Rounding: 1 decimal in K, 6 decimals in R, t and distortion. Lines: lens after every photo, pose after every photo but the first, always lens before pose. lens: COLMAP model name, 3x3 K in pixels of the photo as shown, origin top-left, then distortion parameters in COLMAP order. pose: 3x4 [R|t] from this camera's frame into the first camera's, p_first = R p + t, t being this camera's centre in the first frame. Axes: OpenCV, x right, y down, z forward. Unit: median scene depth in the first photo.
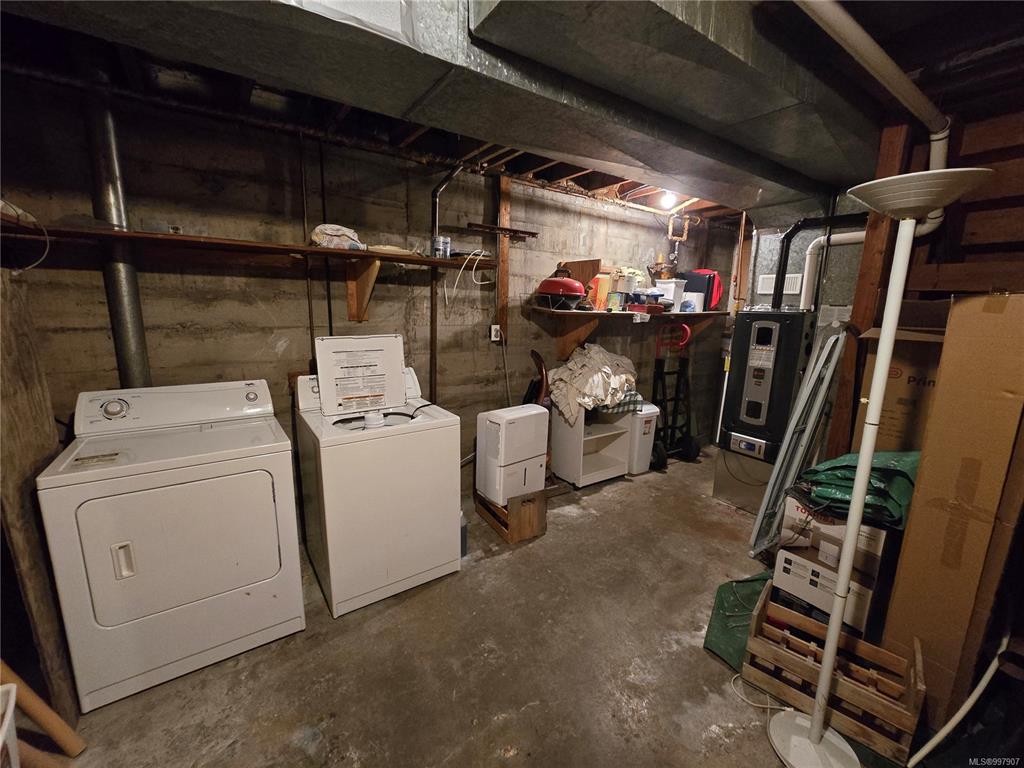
lens RADIAL K [[420.0, 0, 509.1], [0, 420.0, 385.2], [0, 0, 1]] dist [-0.009477, 0.003038]
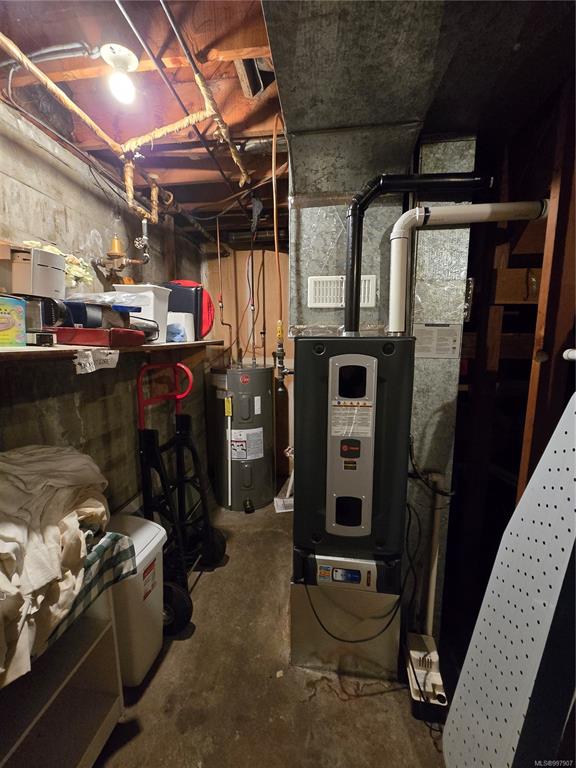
lens RADIAL K [[315.0, 0, 284.1], [0, 315.0, 384.5], [0, 0, 1]] dist [-0.009477, 0.003038]
pose [[0.663523, -0.126475, 0.737388, 0.200352], [0.155684, 0.987373, 0.029263, -0.113323], [-0.731779, 0.095383, 0.674835, 0.640767]]
